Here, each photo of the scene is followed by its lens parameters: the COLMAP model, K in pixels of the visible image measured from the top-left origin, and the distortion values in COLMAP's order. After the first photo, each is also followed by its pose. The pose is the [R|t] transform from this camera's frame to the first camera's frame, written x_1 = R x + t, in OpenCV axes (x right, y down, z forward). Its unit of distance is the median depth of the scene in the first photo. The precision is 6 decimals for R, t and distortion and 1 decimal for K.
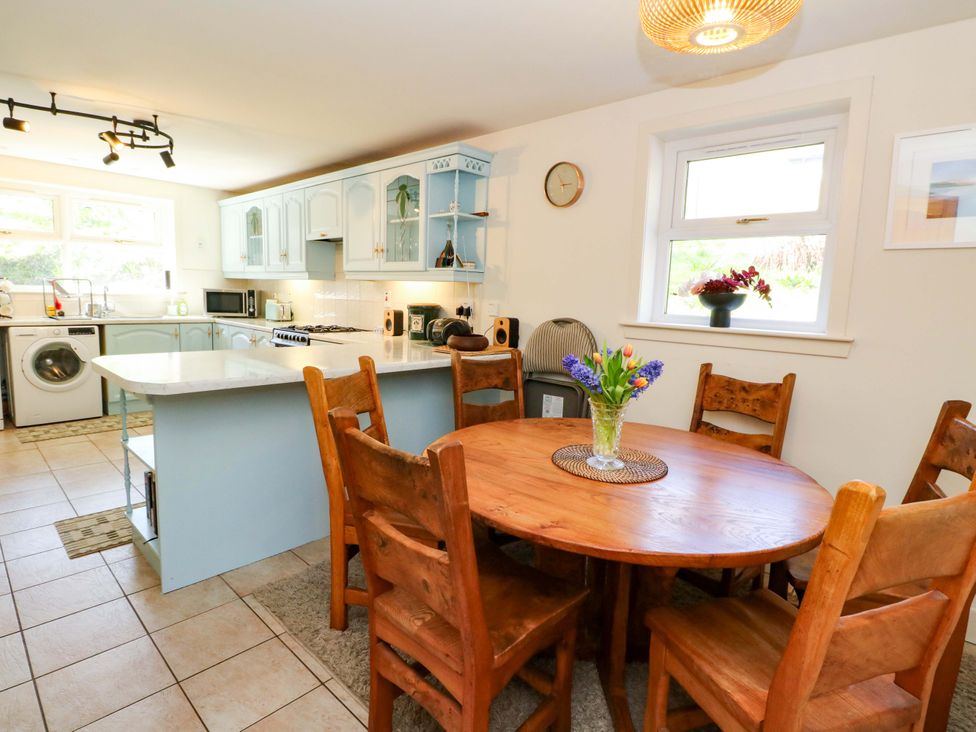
lens RADIAL K [[504.3, 0, 492.9], [0, 504.3, 360.2], [0, 0, 1]] dist [-0.001217, -0.012940]
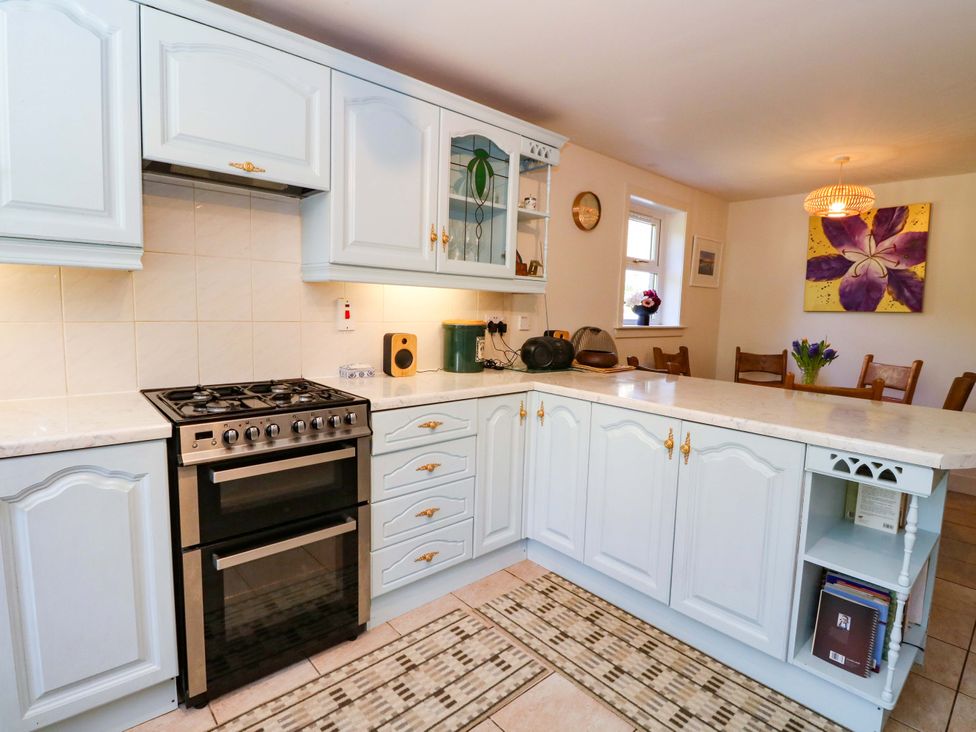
lens RADIAL K [[504.3, 0, 490.7], [0, 504.3, 358.9], [0, 0, 1]] dist [-0.001217, -0.012940]
pose [[0.108349, -0.136518, 0.984695, -0.729072], [0.097800, 0.987185, 0.126102, -0.125744], [-0.989290, 0.082640, 0.120312, 0.762576]]
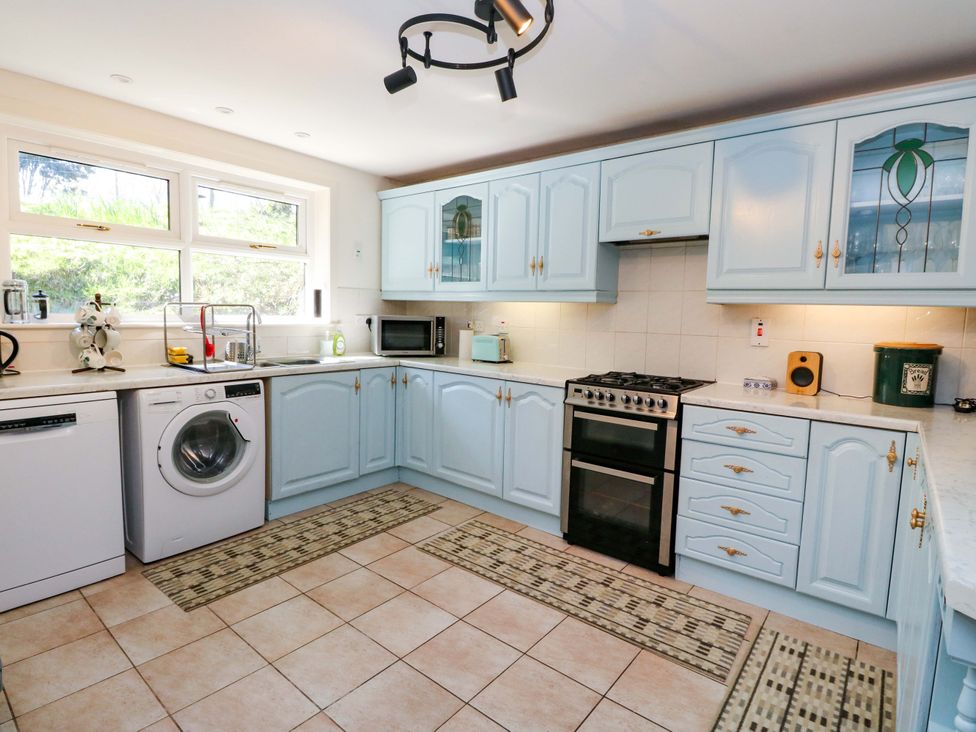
lens RADIAL K [[504.3, 0, 491.3], [0, 504.3, 359.1], [0, 0, 1]] dist [-0.001217, -0.012940]
pose [[0.998327, -0.014465, 0.055980, -0.564837], [0.016389, 0.999286, -0.034050, -0.070740], [-0.055447, 0.034911, 0.997851, 0.381264]]
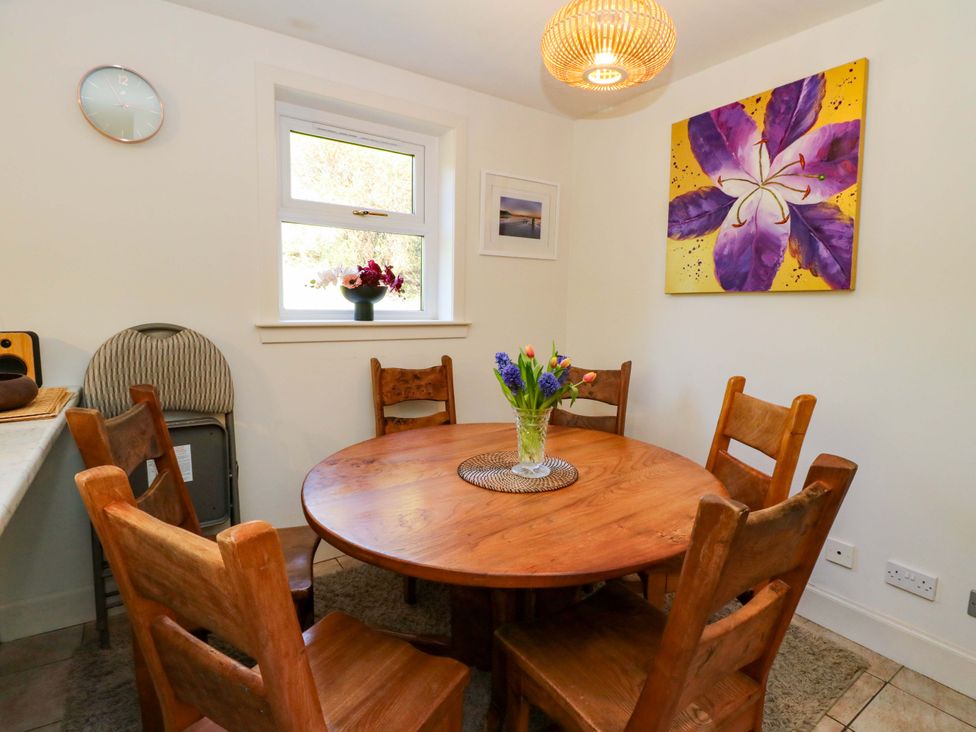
lens RADIAL K [[504.3, 0, 491.9], [0, 504.3, 355.4], [0, 0, 1]] dist [-0.001217, -0.012940]
pose [[0.238324, -0.136500, 0.961545, -0.255171], [0.108749, 0.987598, 0.113245, -0.047906], [-0.965078, 0.077579, 0.250212, 0.301775]]
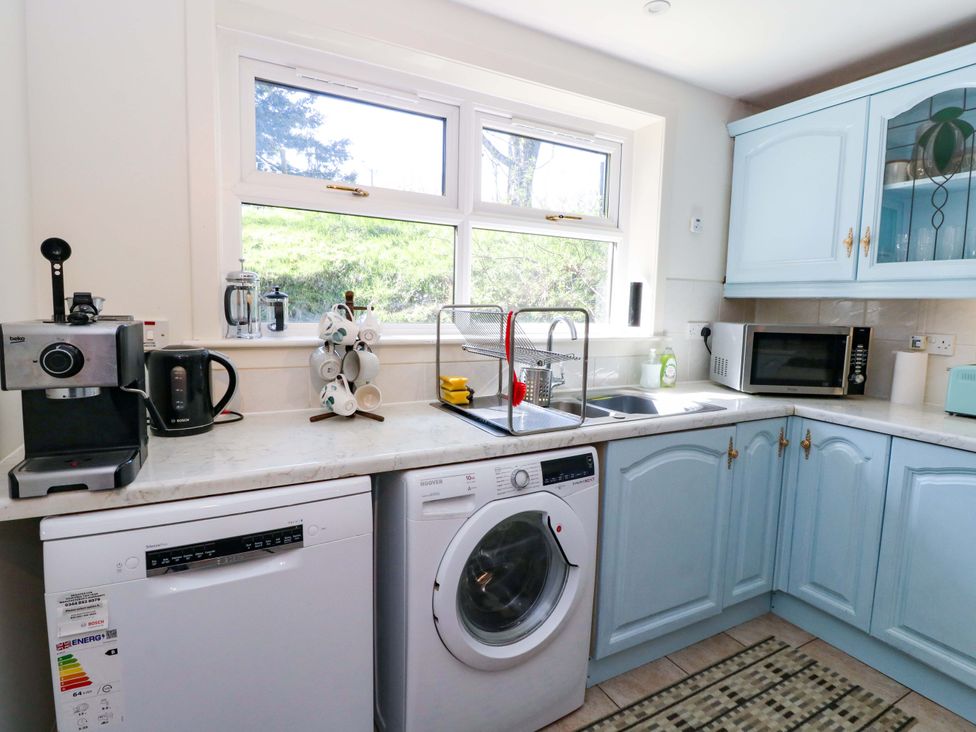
lens RADIAL K [[504.3, 0, 491.8], [0, 504.3, 359.7], [0, 0, 1]] dist [-0.001217, -0.012940]
pose [[0.941054, 0.020401, -0.337642, -0.773075], [-0.032157, 0.999054, -0.029262, -0.118816], [0.336726, 0.038394, 0.940820, 0.687827]]
